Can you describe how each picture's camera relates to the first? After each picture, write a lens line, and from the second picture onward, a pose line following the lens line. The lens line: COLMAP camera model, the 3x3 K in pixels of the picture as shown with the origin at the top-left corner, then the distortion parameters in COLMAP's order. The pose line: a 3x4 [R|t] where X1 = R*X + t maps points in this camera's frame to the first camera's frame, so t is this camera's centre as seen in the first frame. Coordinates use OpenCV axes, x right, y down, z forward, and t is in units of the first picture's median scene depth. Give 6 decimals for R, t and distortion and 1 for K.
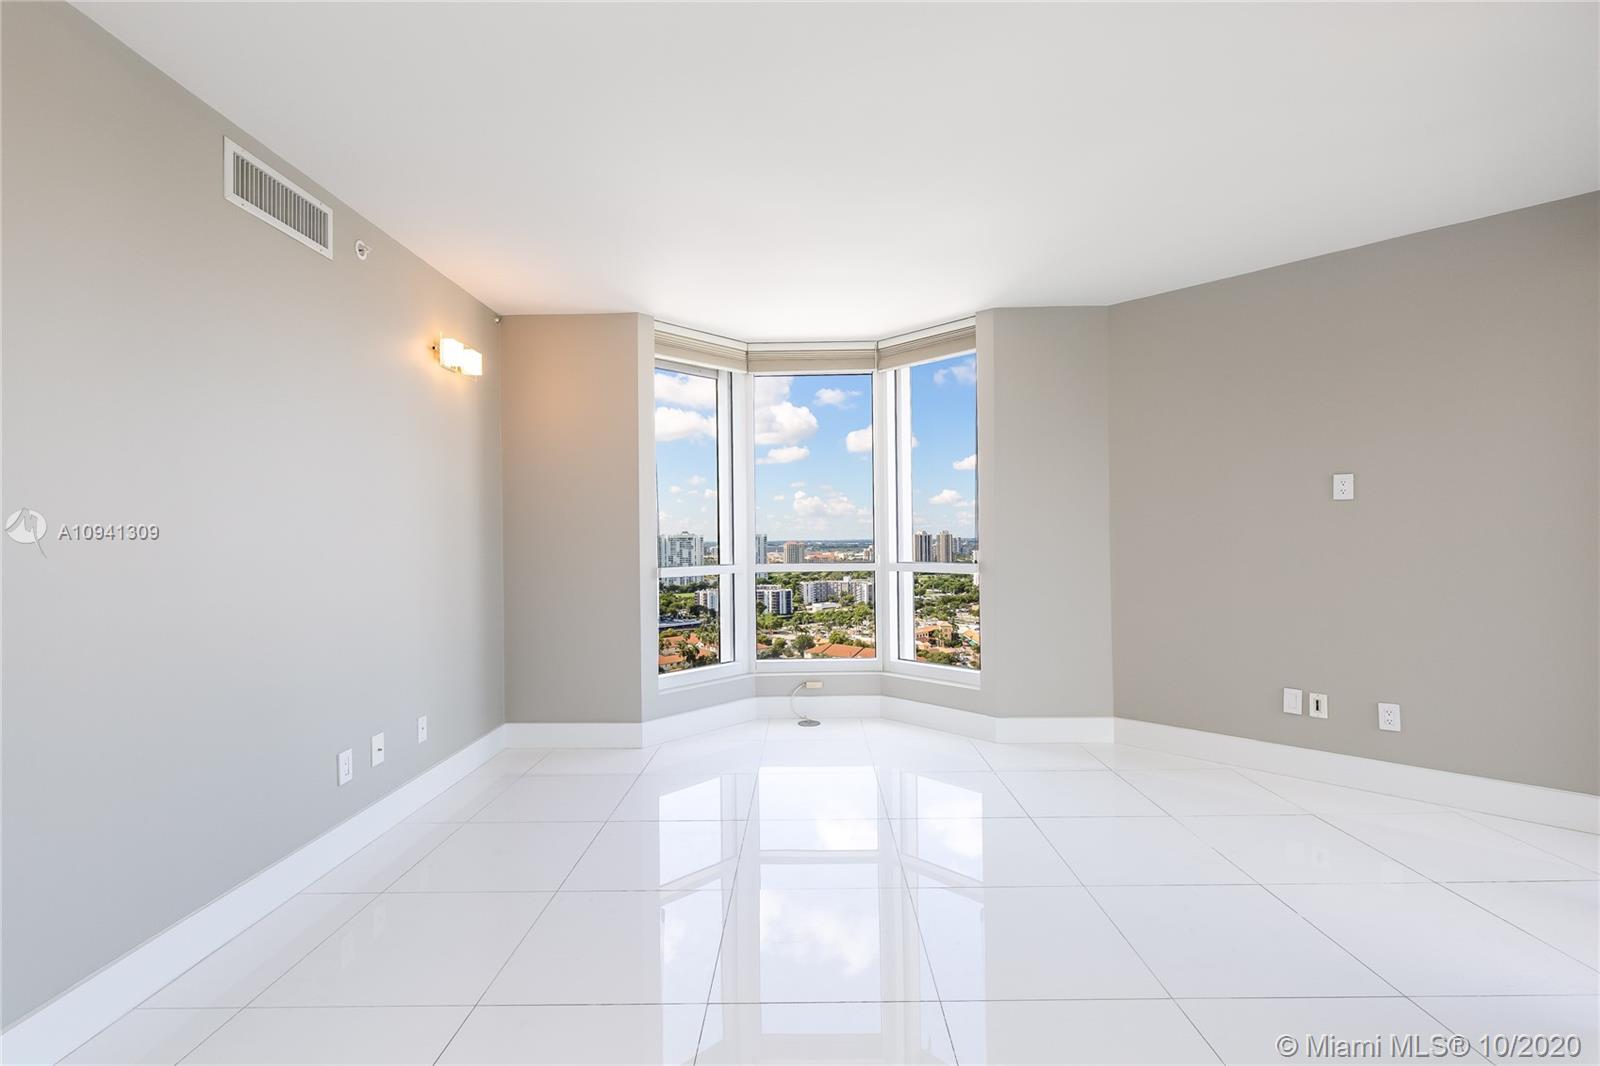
lens RADIAL K [[720.8, 0, 800.0], [0, 720.8, 533.0], [0, 0, 1]] dist [-0.003060, -0.000522]
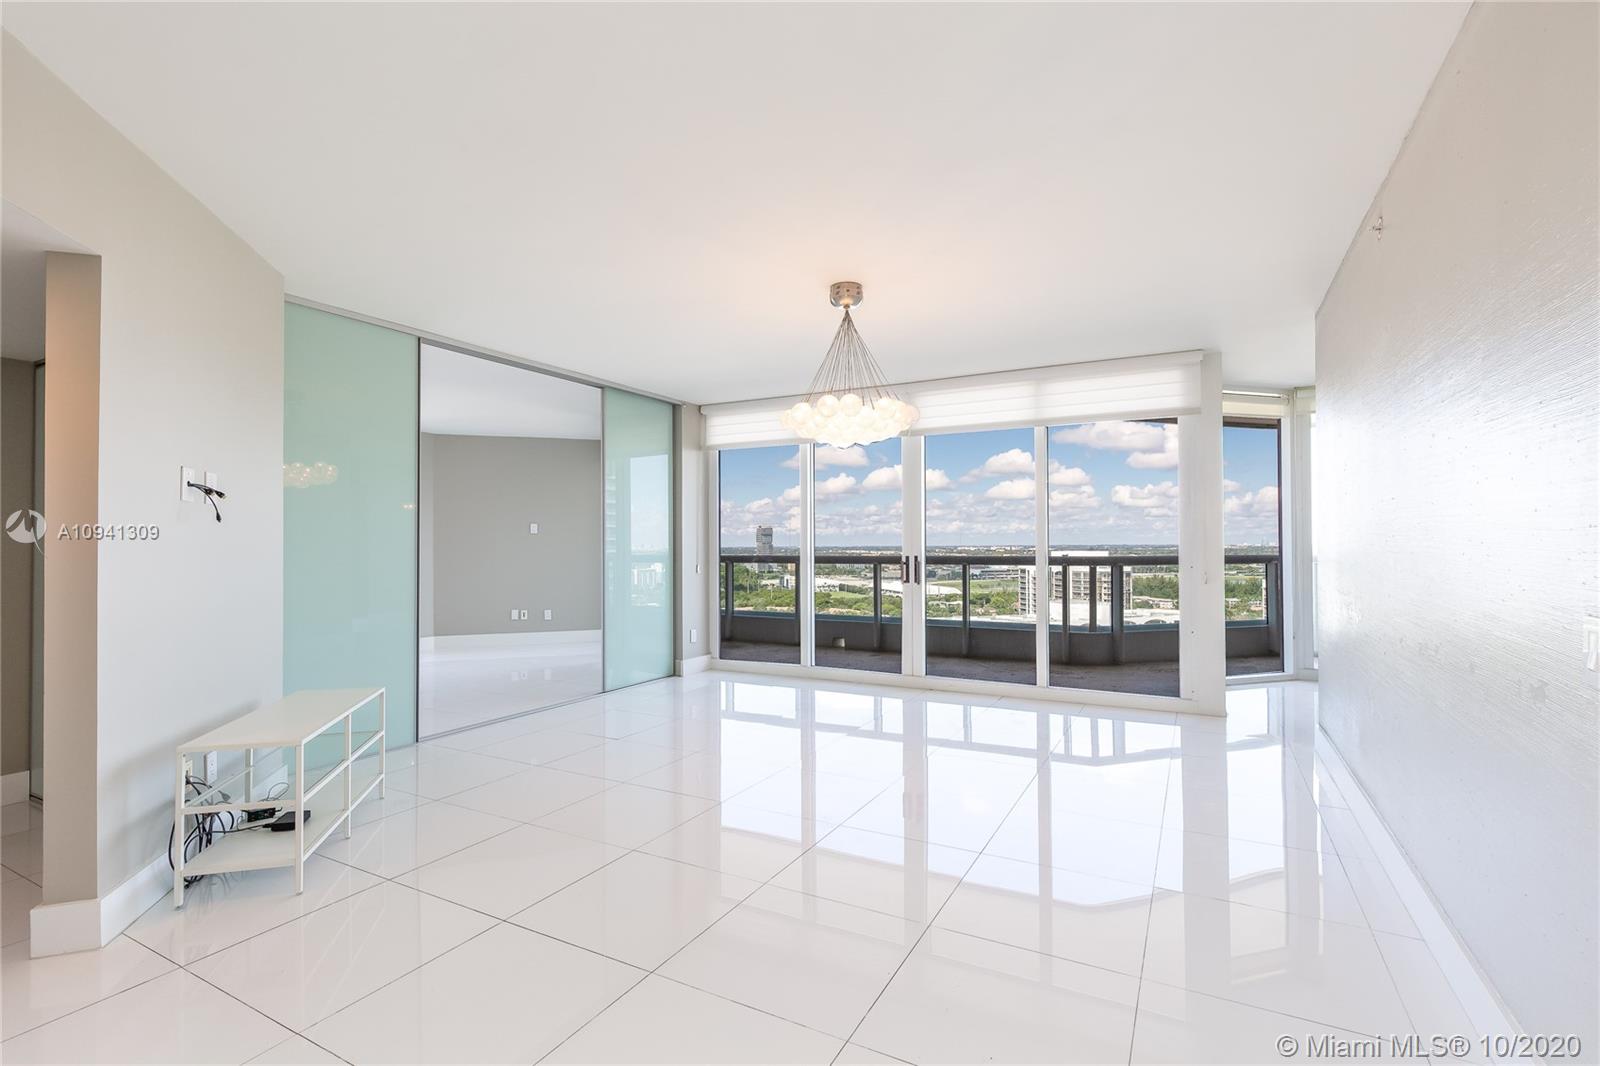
lens RADIAL K [[733.9, 0, 800.0], [0, 733.9, 533.0], [0, 0, 1]] dist [-0.000148, 0.000038]
pose [[0.478857, 0.022824, 0.877596, -0.223416], [-0.005884, 0.999723, -0.022790, 0.001110], [-0.877873, 0.005749, 0.478859, -0.223961]]
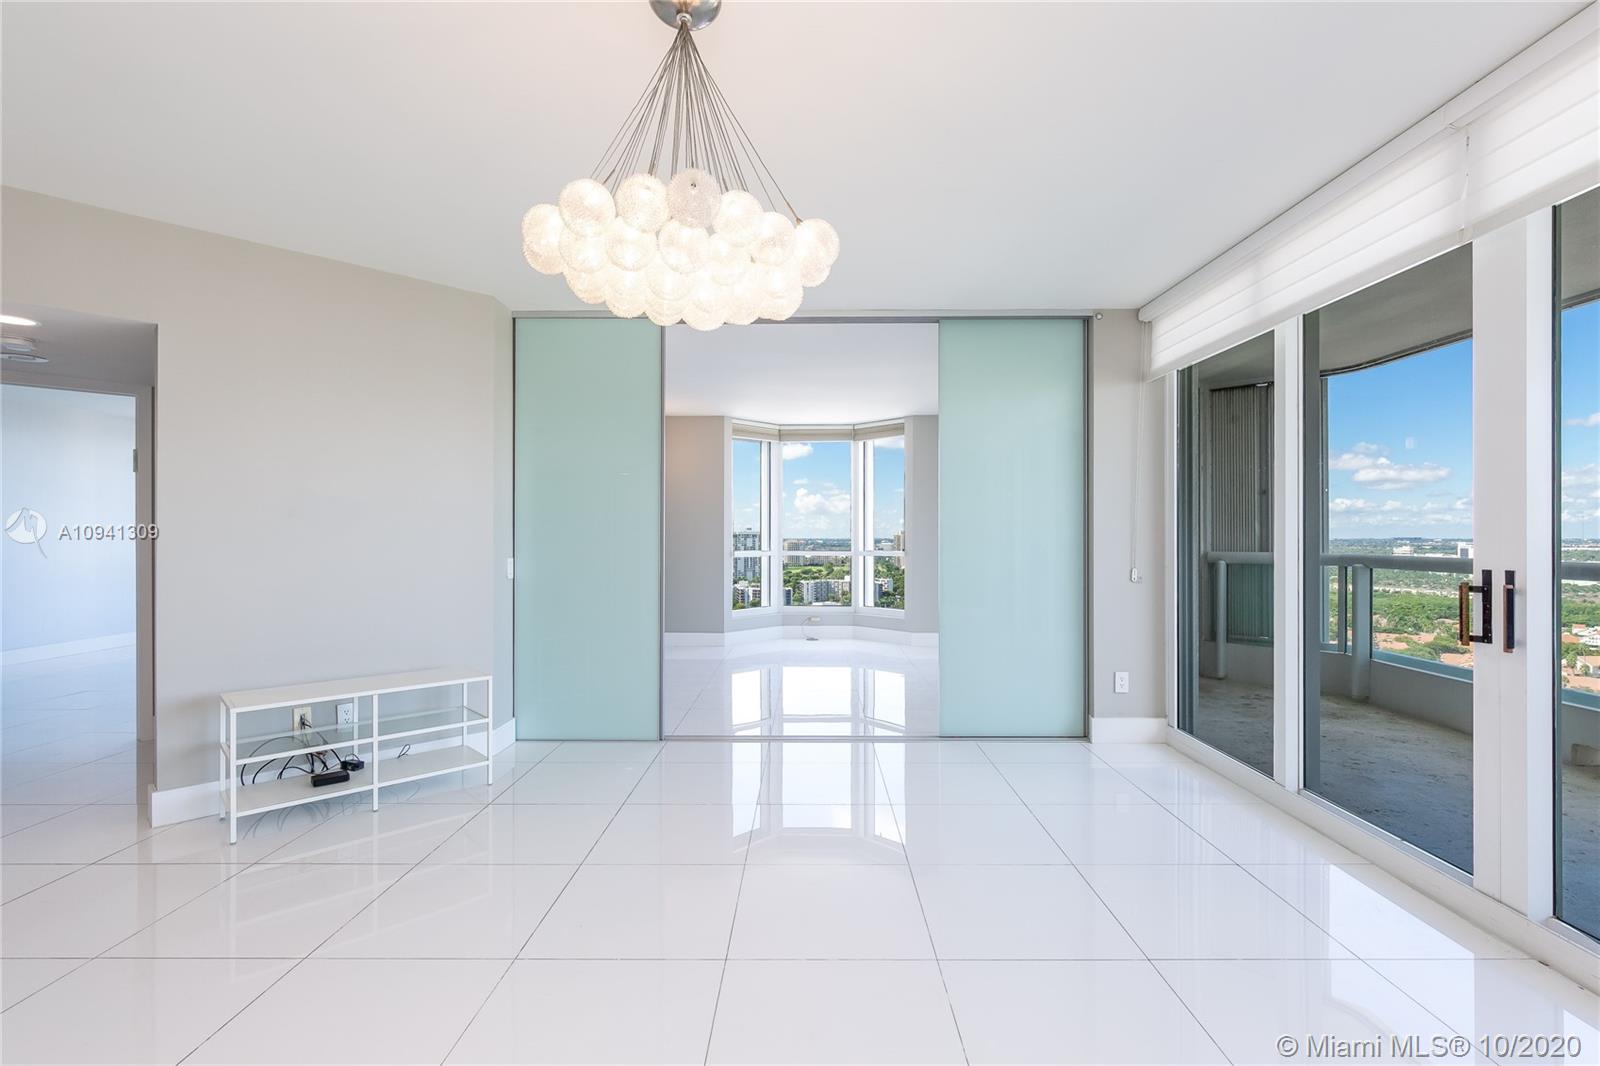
lens RADIAL K [[743.6, 0, 800.0], [0, 743.6, 533.0], [0, 0, 1]] dist [-0.000421, 0.000034]
pose [[0.999930, 0.011810, -0.001004, -0.005325], [-0.011807, 0.999926, 0.002967, -0.001788], [0.001039, -0.002955, 0.999995, -0.233170]]
